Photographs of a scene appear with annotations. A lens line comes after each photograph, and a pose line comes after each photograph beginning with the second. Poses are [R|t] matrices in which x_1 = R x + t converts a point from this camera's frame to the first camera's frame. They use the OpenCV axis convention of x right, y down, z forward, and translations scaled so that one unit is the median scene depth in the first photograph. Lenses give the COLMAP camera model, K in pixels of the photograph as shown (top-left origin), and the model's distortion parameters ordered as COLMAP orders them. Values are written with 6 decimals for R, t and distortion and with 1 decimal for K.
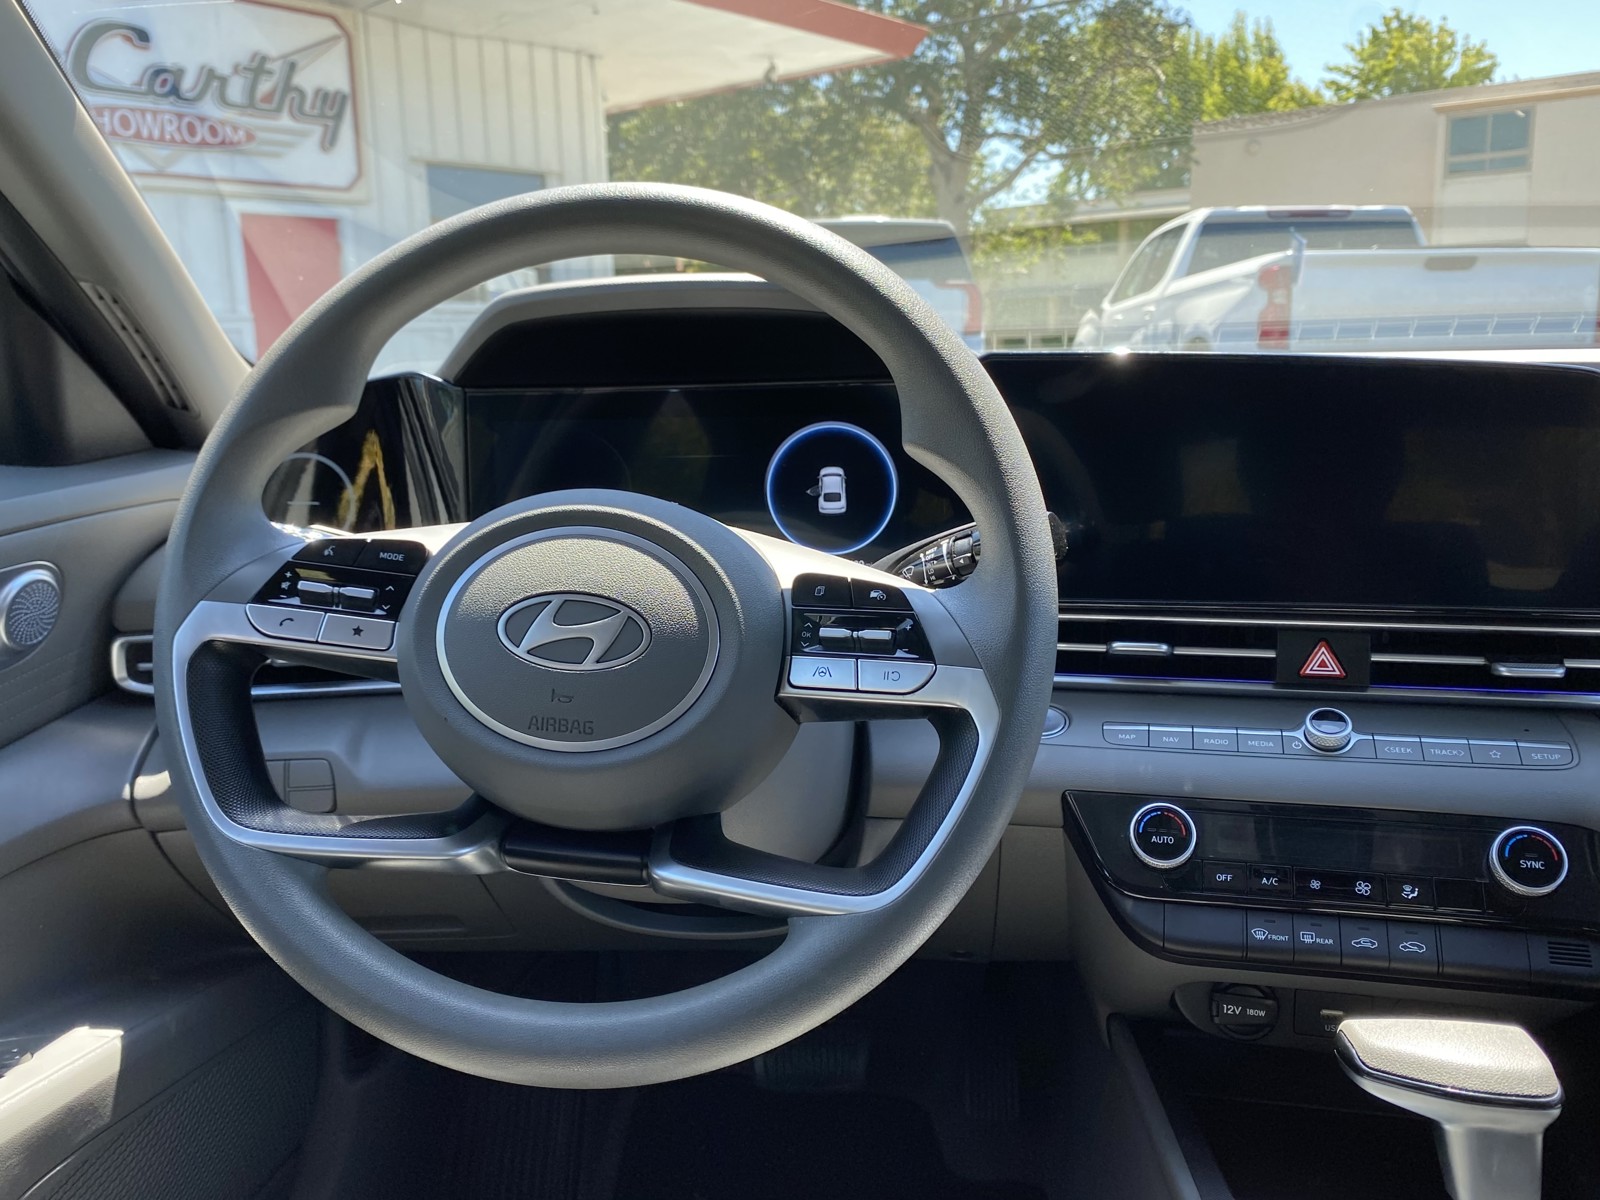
lens RADIAL K [[1552.8, 0, 798.9], [0, 1552.8, 599.4], [0, 0, 1]] dist [0.029980, 0.000000]
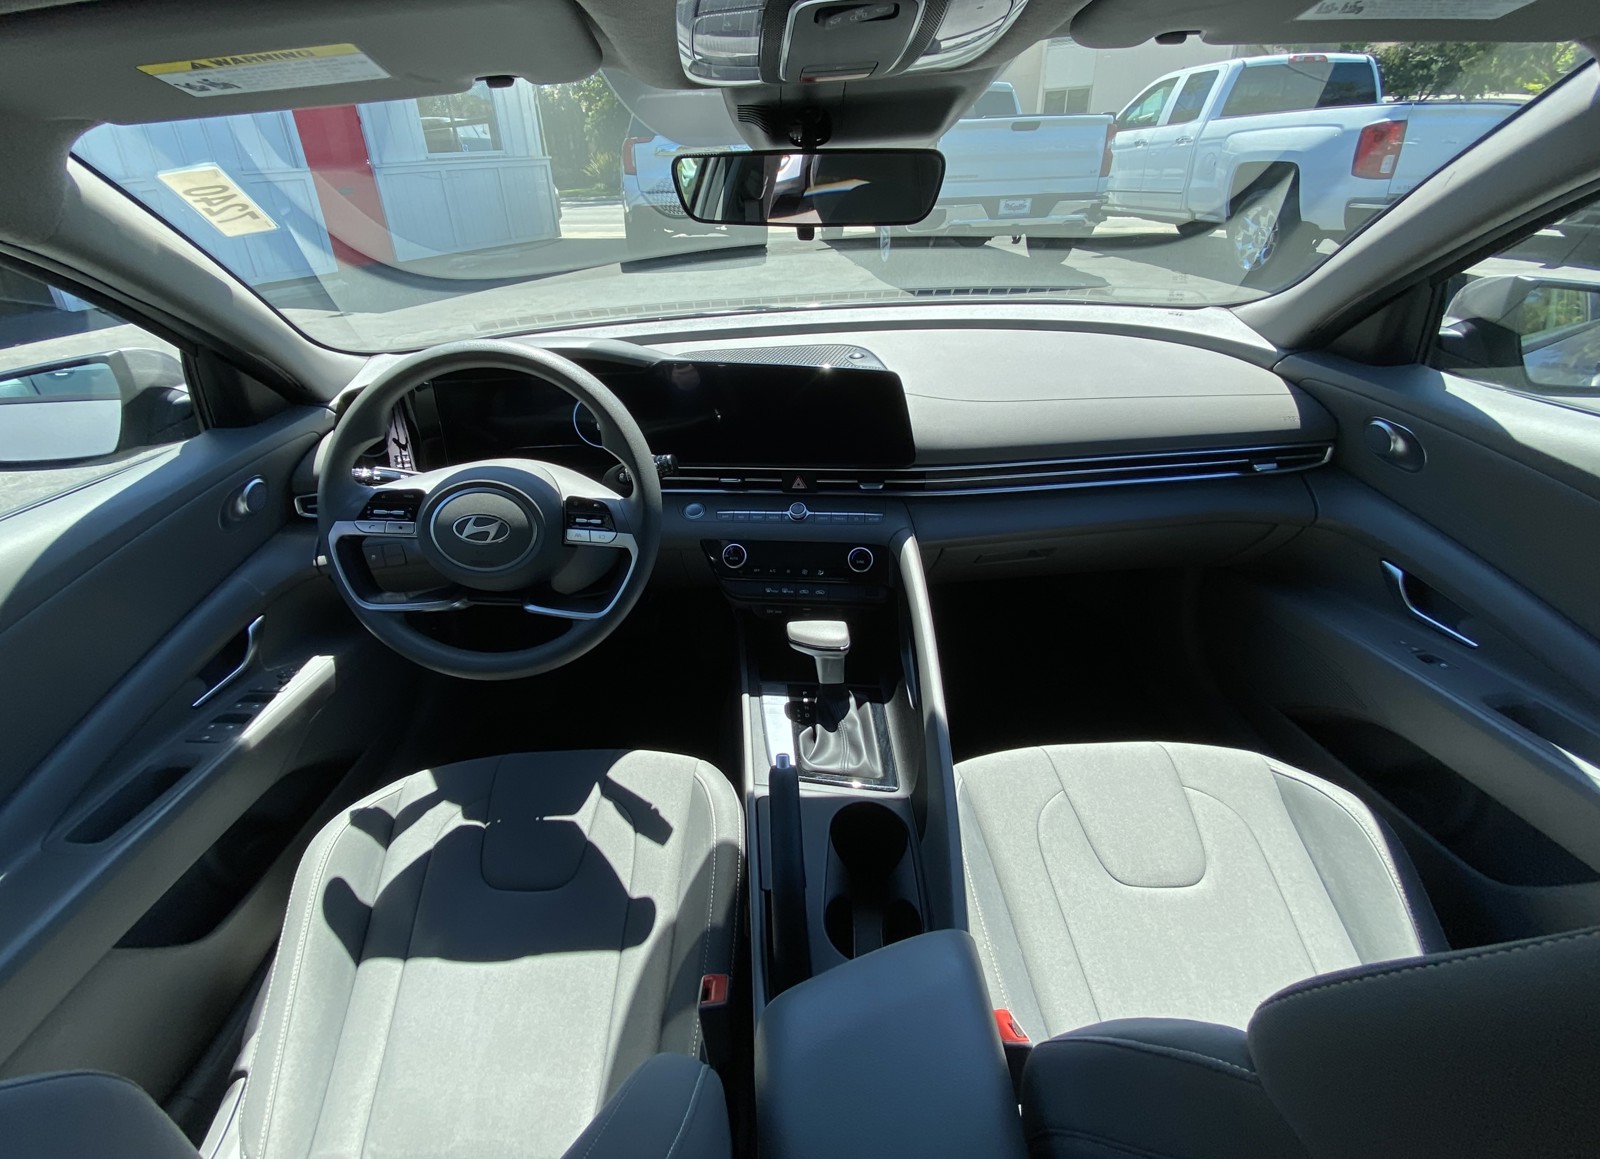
lens RADIAL K [[780.6, 0, 795.6], [0, 780.6, 587.1], [0, 0, 1]] dist [0.002745, 0.000323]
pose [[0.986195, -0.067950, 0.151006, 0.177807], [0.020365, 0.954774, 0.296635, -0.264762], [-0.164333, -0.289464, 0.942977, -0.409463]]
